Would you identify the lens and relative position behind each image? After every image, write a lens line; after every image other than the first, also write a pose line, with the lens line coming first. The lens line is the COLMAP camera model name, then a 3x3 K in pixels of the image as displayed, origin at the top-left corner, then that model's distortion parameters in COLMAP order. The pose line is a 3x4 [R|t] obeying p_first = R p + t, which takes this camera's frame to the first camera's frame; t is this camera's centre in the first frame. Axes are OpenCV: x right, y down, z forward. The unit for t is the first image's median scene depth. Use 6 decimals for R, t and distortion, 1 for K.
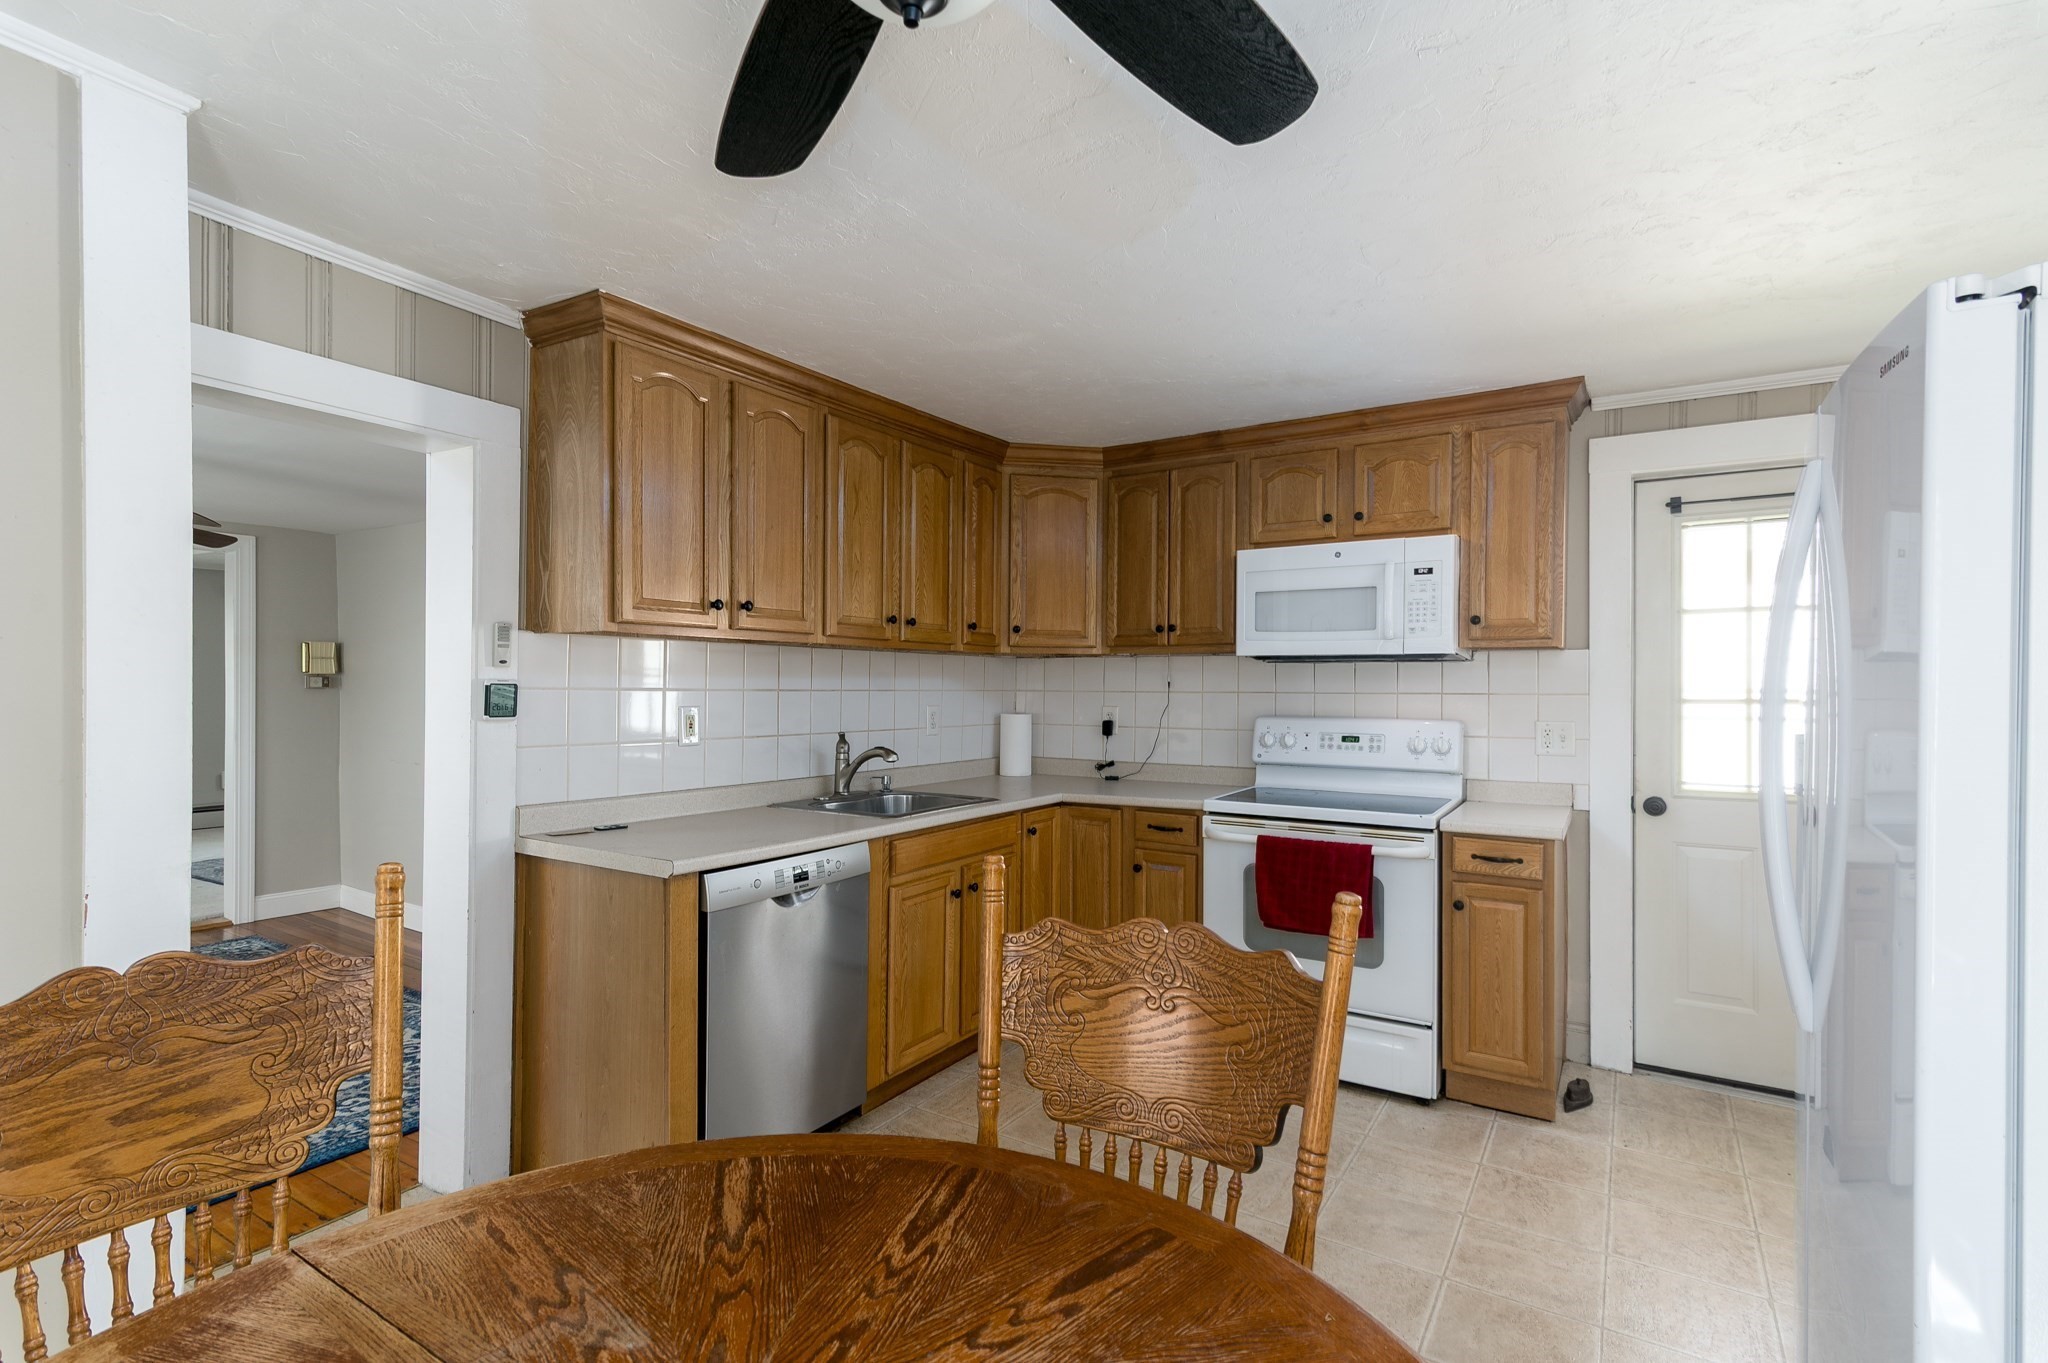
lens RADIAL K [[966.1, 0, 1012.3], [0, 966.1, 689.5], [0, 0, 1]] dist [0.012618, 0.000163]
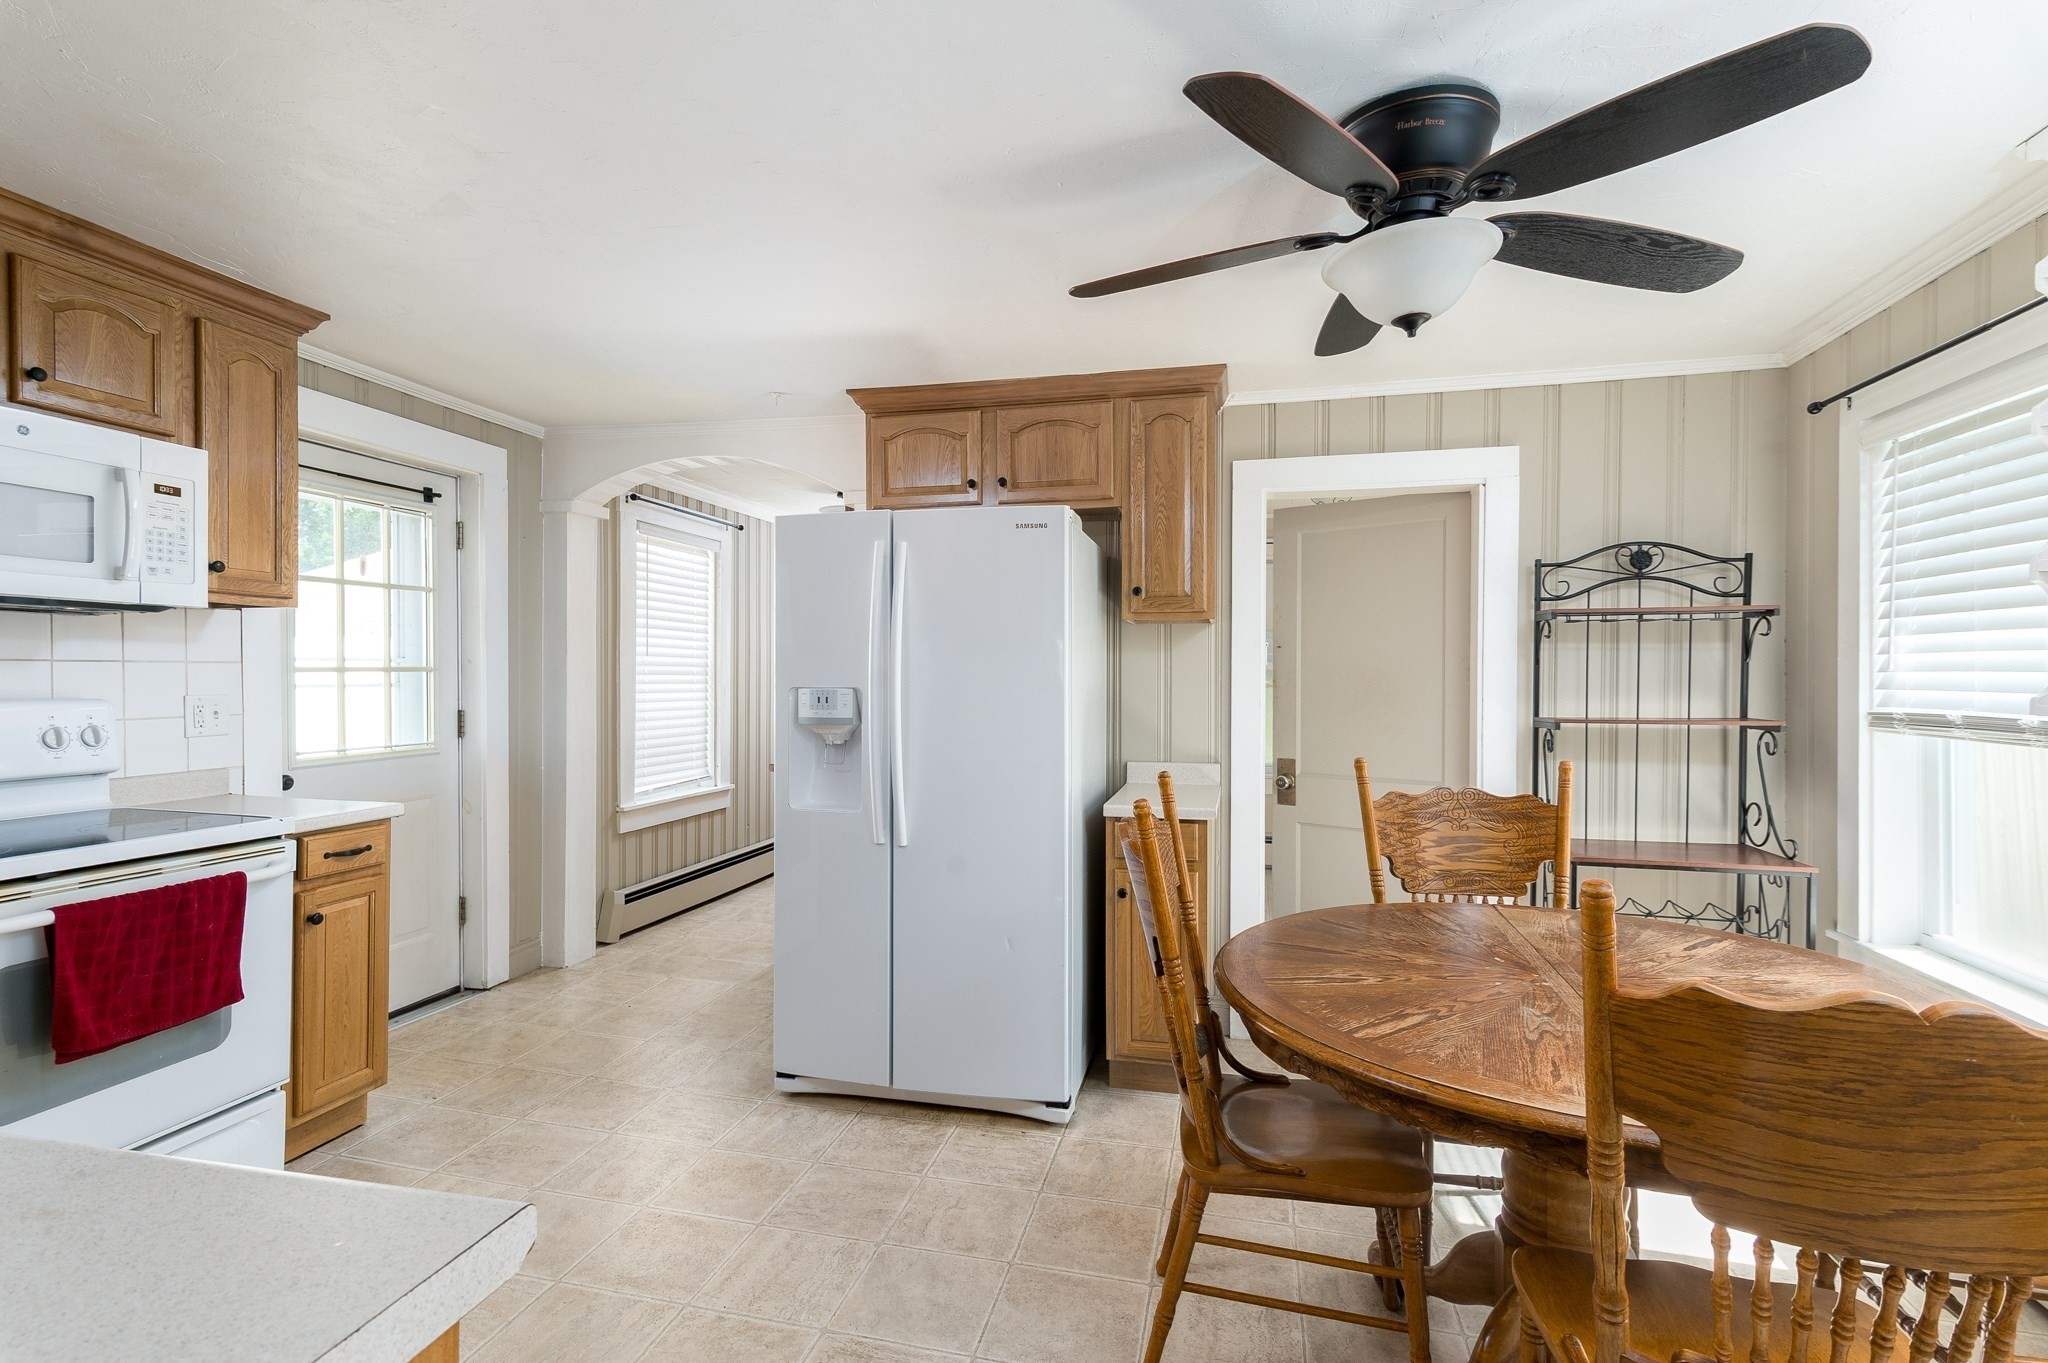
lens RADIAL K [[966.1, 0, 1014.0], [0, 966.1, 674.0], [0, 0, 1]] dist [0.012618, 0.000163]
pose [[-0.316211, -0.009382, 0.948642, -1.053514], [-0.010840, 0.999922, 0.006276, 0.005886], [-0.948627, -0.008299, -0.316288, 1.443763]]
